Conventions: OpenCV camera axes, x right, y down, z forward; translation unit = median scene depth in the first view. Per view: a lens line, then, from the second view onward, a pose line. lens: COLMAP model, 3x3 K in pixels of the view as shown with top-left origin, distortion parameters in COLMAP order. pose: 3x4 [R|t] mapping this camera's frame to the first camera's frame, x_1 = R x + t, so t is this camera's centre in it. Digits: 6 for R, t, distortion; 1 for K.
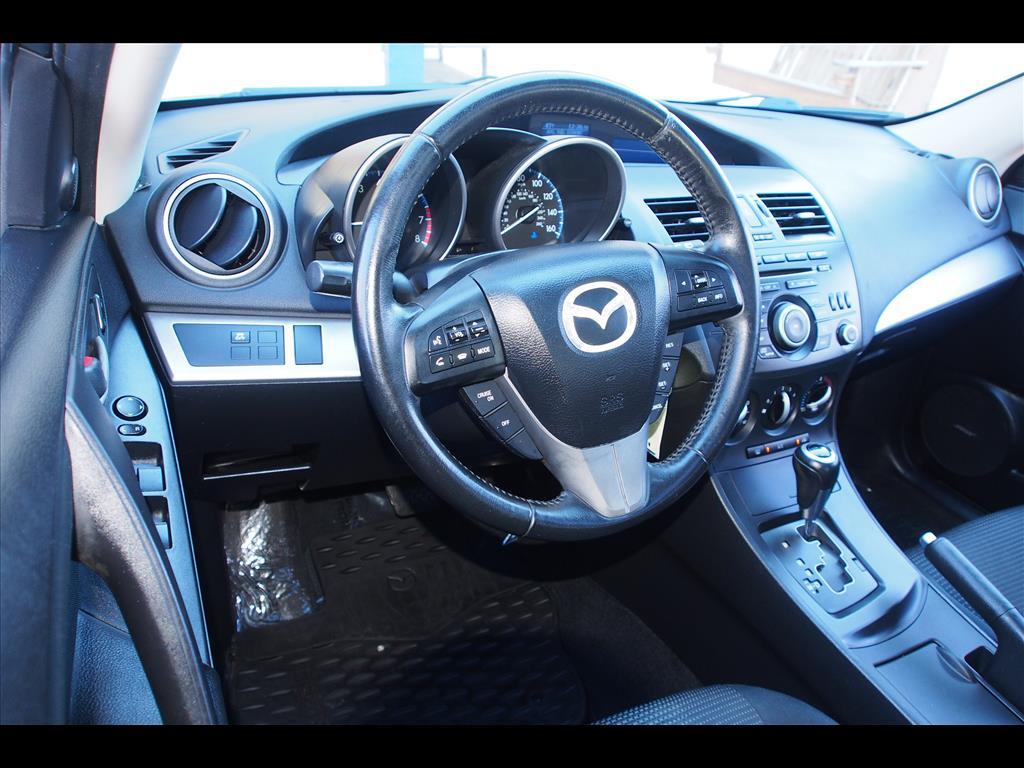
lens RADIAL K [[733.0, 0, 513.2], [0, 733.0, 386.2], [0, 0, 1]] dist [-0.030237, 0.002727]
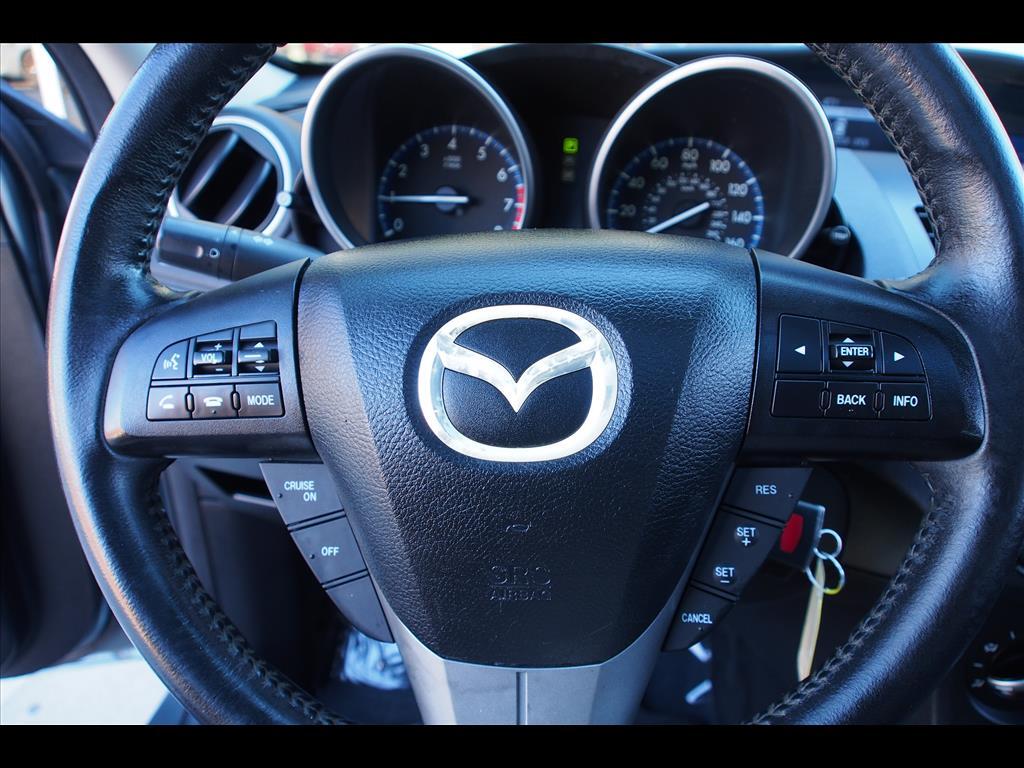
lens RADIAL K [[733.0, 0, 513.1], [0, 733.0, 383.8], [0, 0, 1]] dist [-0.030237, 0.002727]
pose [[0.828389, 0.189917, -0.526976, 0.242200], [-0.227951, 0.973644, -0.007440, -0.063097], [0.511674, 0.126288, 0.849848, 0.437862]]
